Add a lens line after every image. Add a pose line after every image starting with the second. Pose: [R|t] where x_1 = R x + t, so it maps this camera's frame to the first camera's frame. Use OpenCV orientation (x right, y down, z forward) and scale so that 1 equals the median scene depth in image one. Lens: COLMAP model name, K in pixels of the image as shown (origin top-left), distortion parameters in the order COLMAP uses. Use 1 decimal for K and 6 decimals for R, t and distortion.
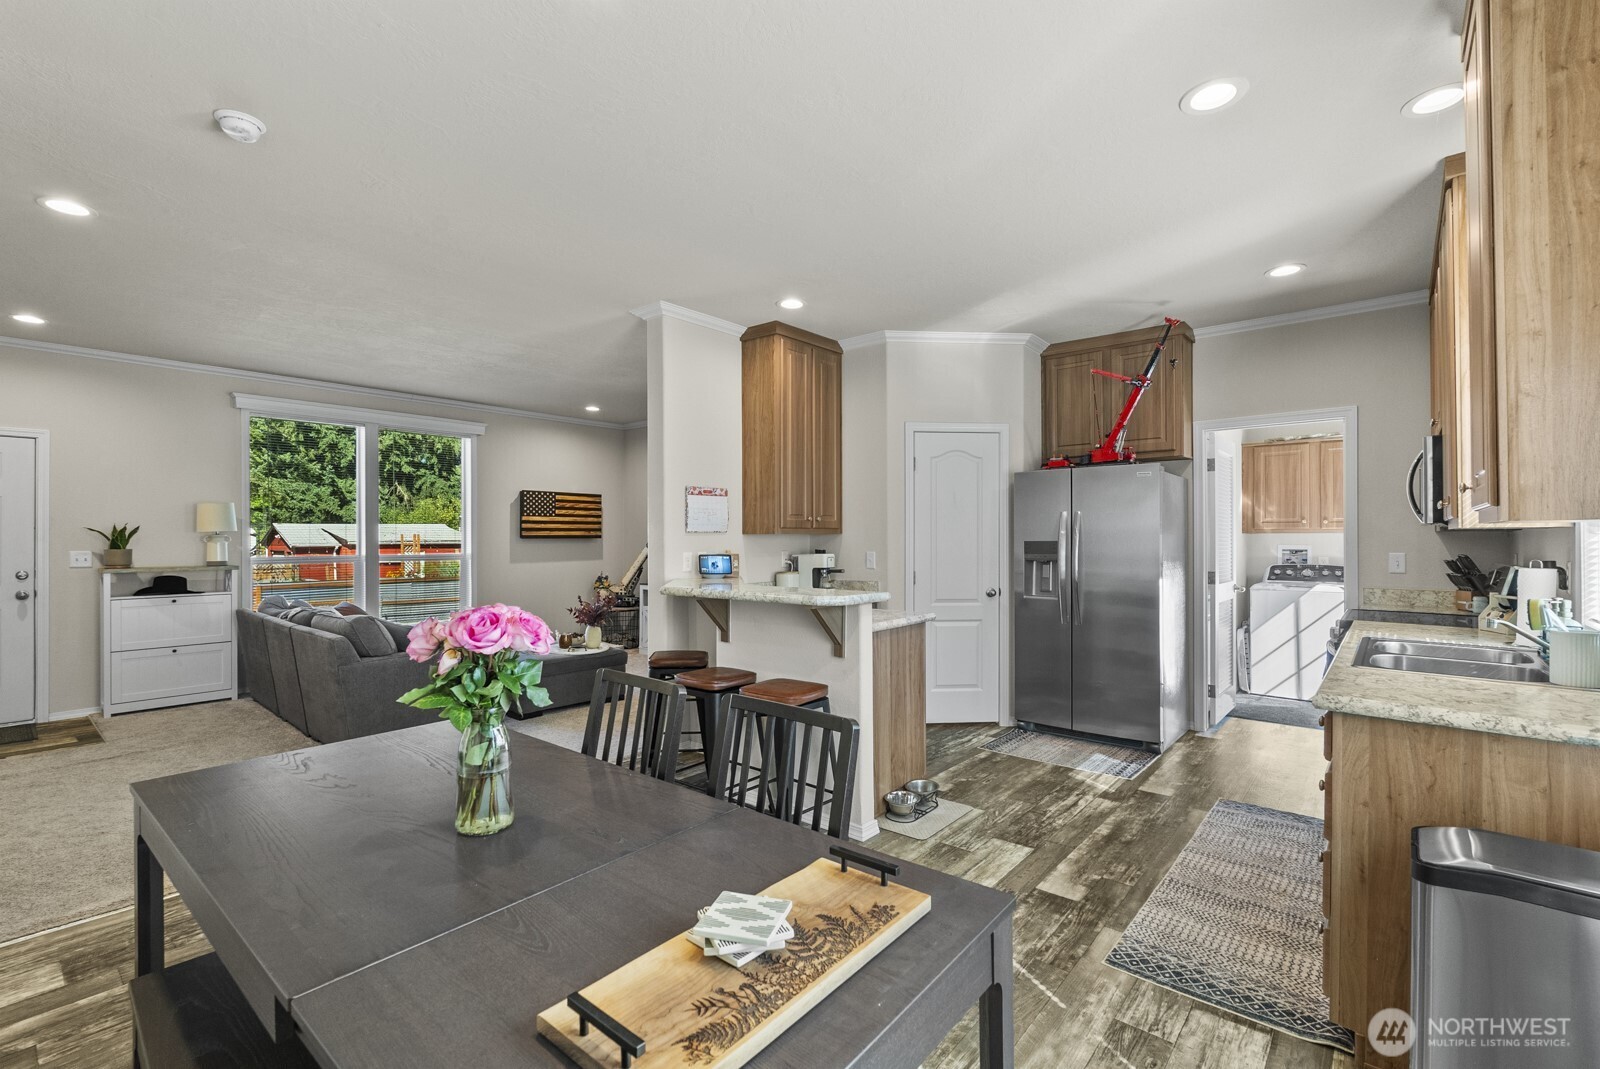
lens RADIAL K [[705.9, 0, 797.1], [0, 705.9, 536.1], [0, 0, 1]] dist [-0.003774, -0.000632]
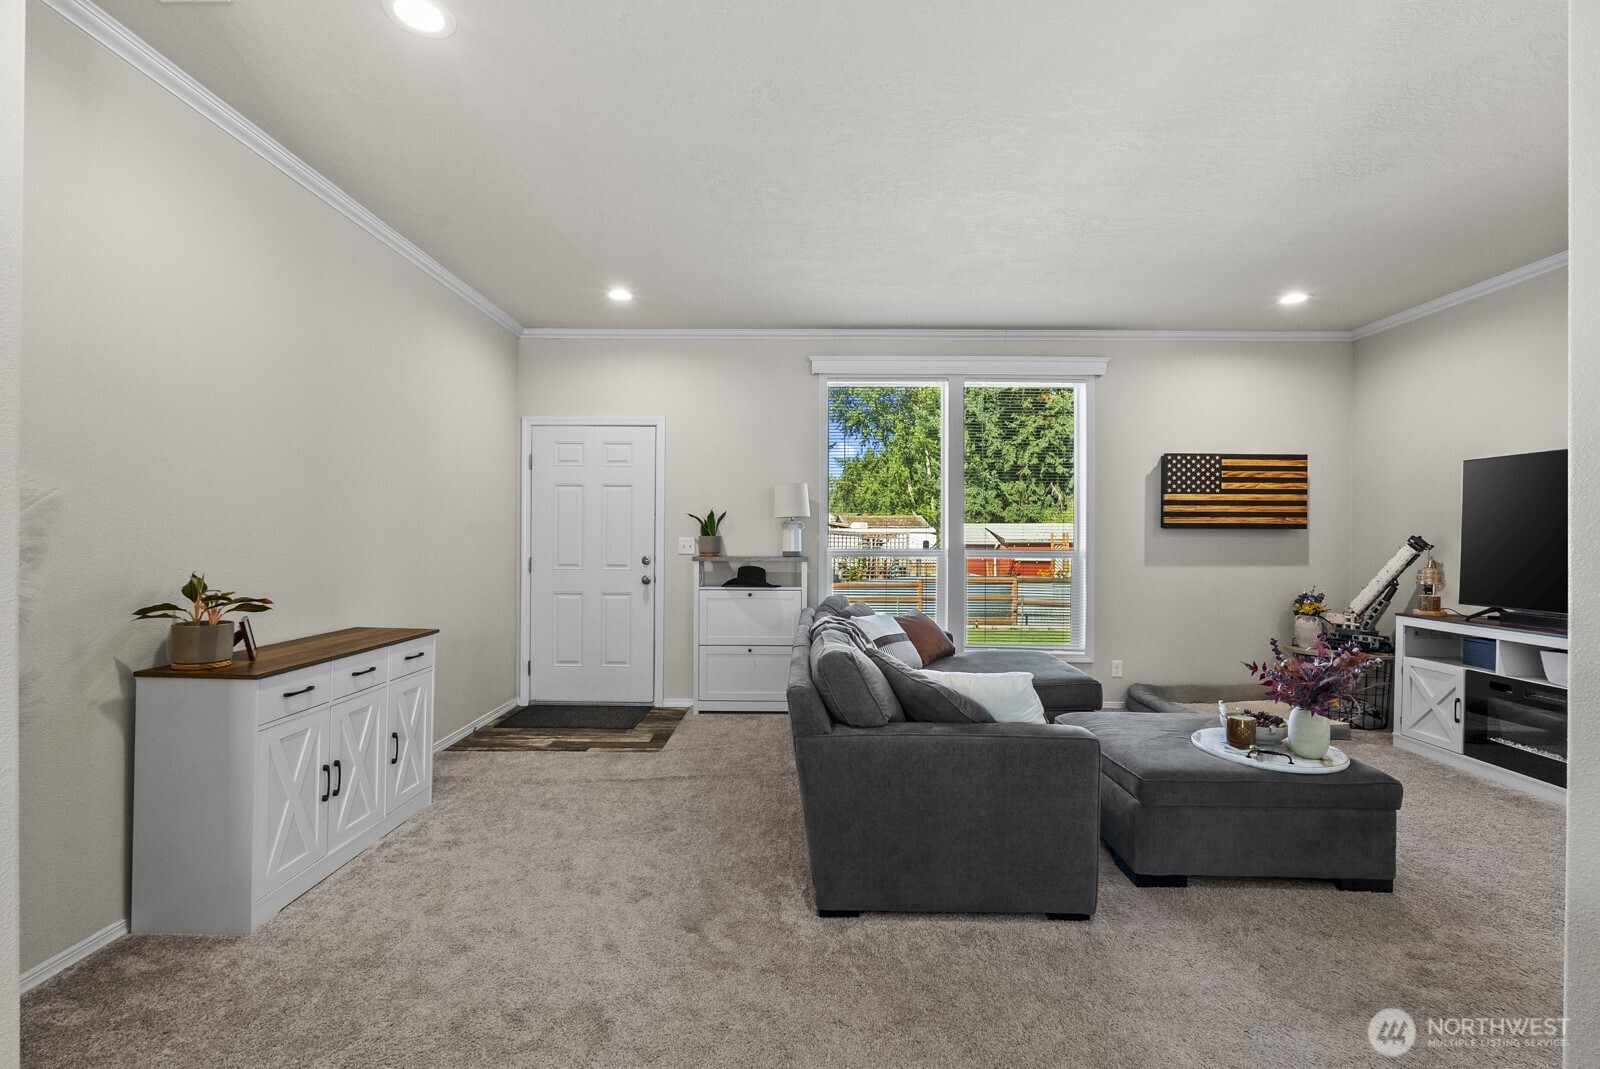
lens RADIAL K [[705.9, 0, 797.1], [0, 705.9, 536.1], [0, 0, 1]] dist [-0.003774, -0.000632]
pose [[0.643159, 0.003948, -0.765723, -0.164054], [-0.005162, 0.999986, 0.000820, 0.017364], [0.765715, 0.003425, 0.643171, 0.482452]]
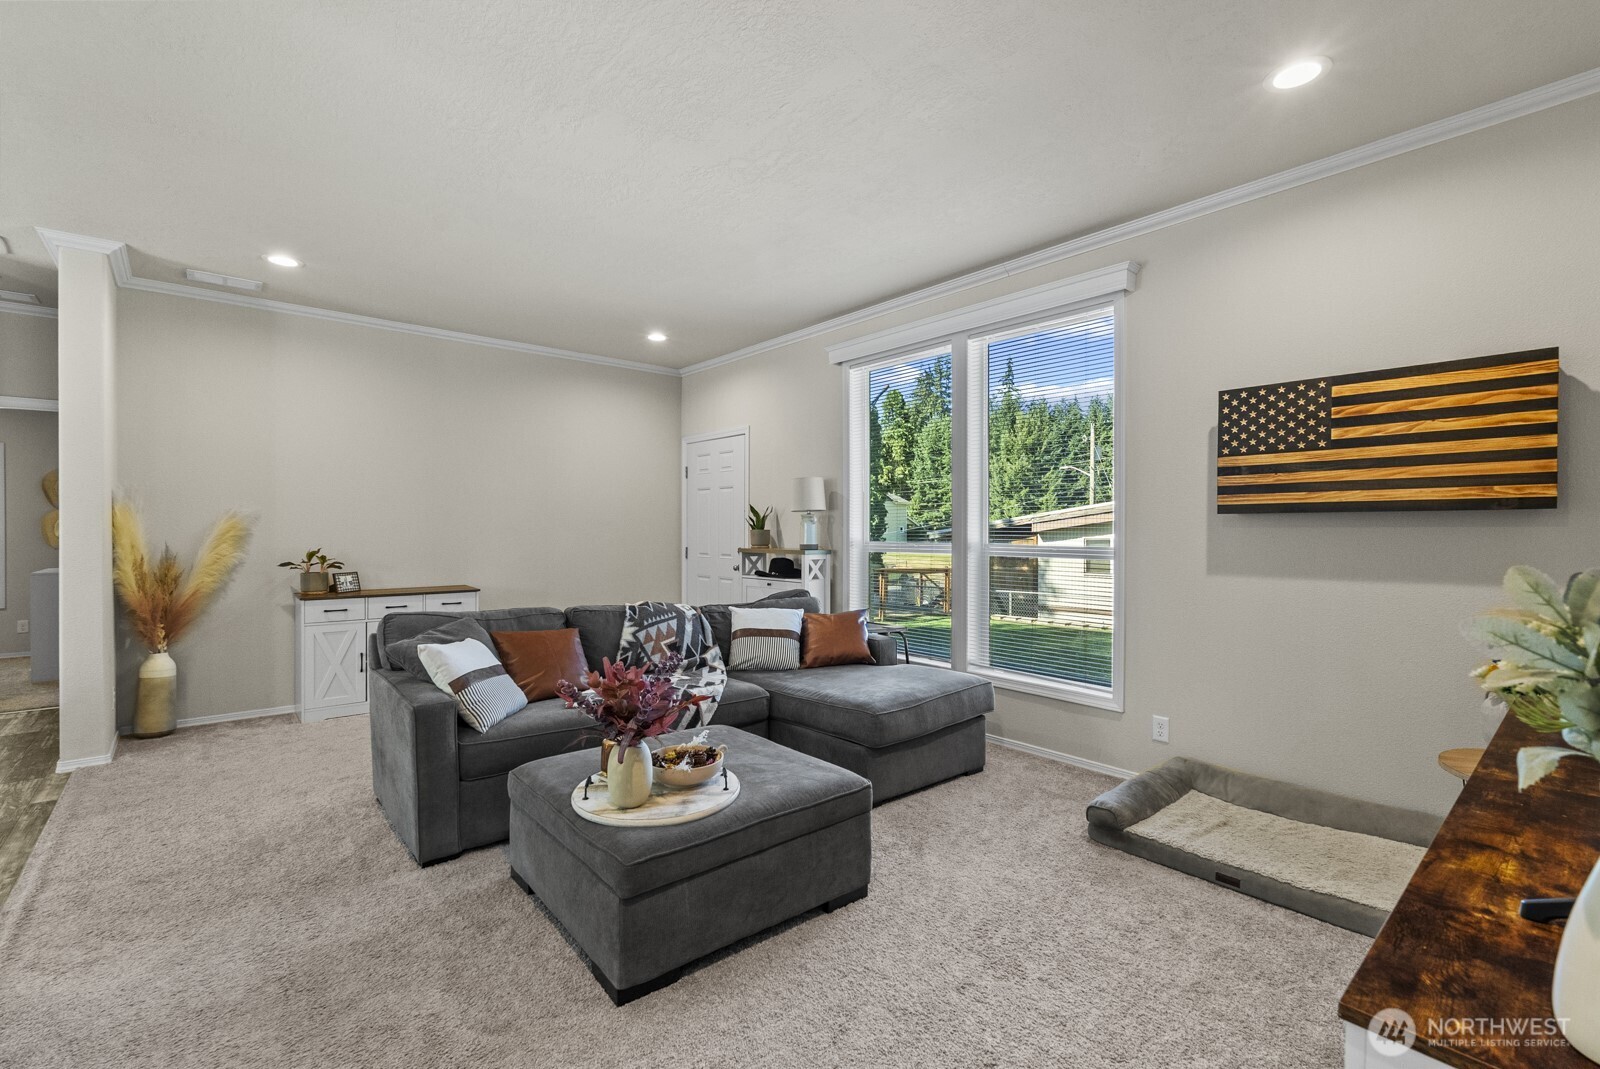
lens RADIAL K [[705.9, 0, 797.1], [0, 705.9, 536.1], [0, 0, 1]] dist [-0.003774, -0.000632]
pose [[-0.156742, 0.008421, -0.987604, 0.058485], [-0.000994, 0.999962, 0.008684, 0.019005], [0.987639, 0.002343, -0.156728, 1.223605]]
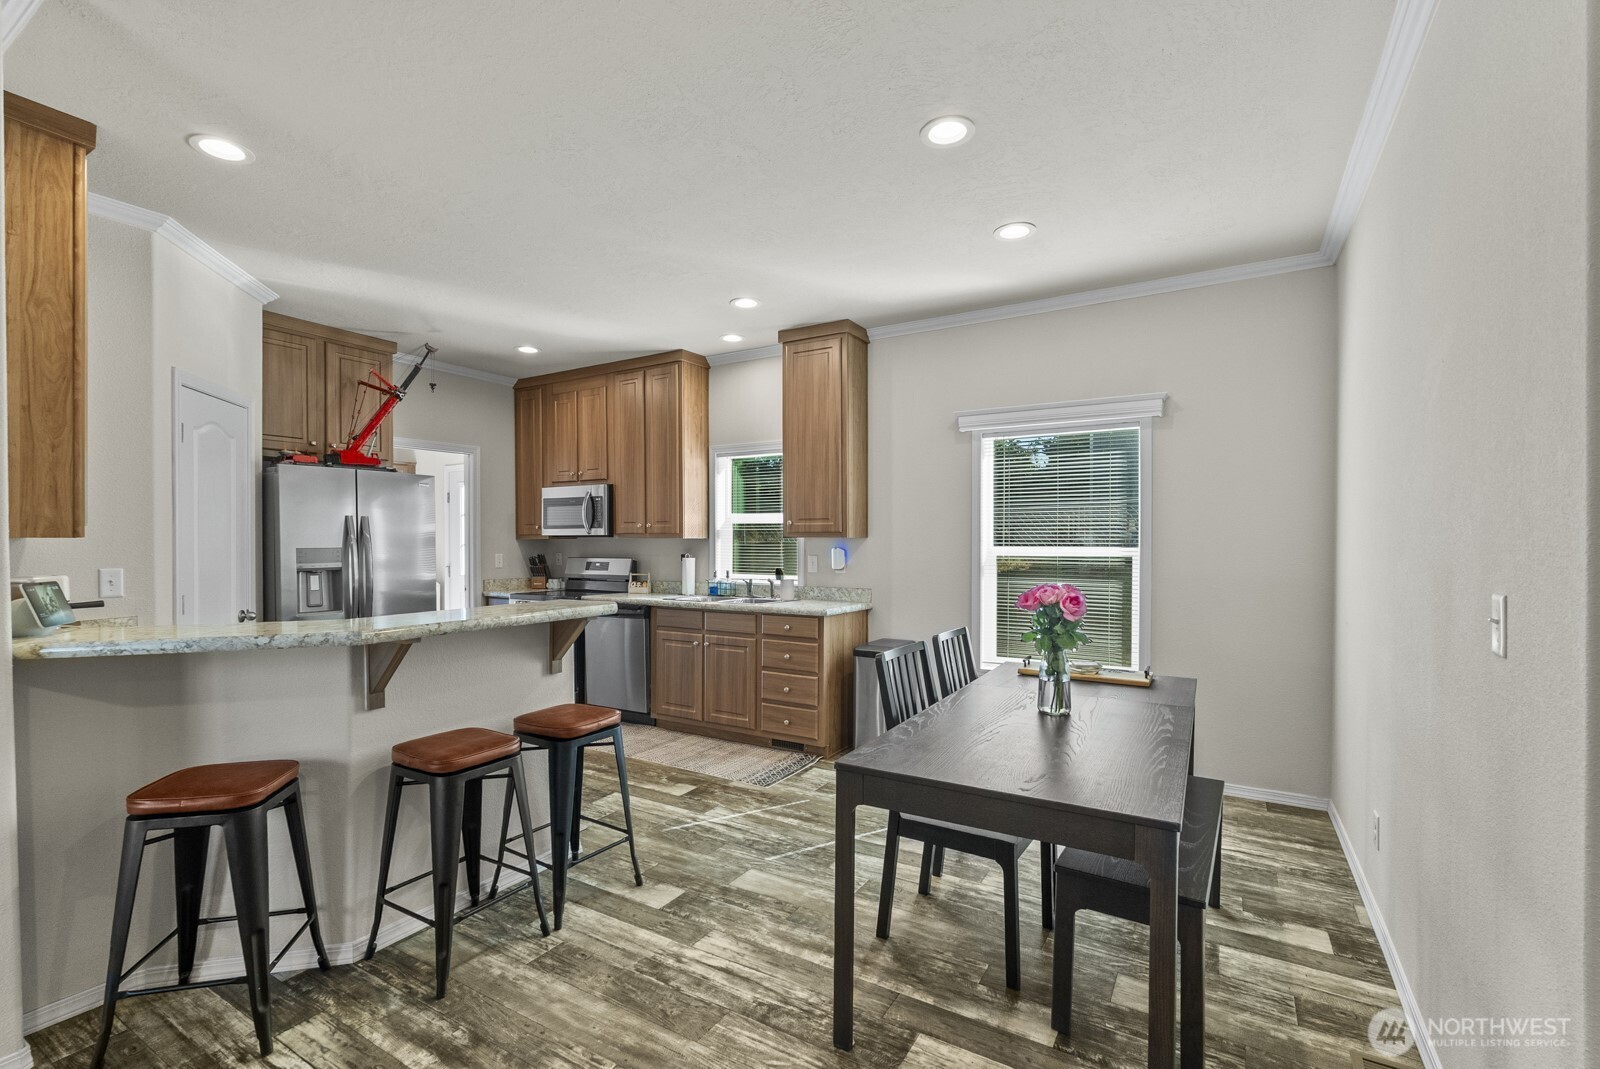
lens RADIAL K [[716.3, 0, 796.0], [0, 716.3, 545.9], [0, 0, 1]] dist [-0.000695, 0.000172]
pose [[-0.159167, -0.002801, 0.987248, -0.553531], [-0.001142, 0.999996, 0.002653, 0.001816], [-0.987251, -0.000706, -0.159170, 0.507235]]
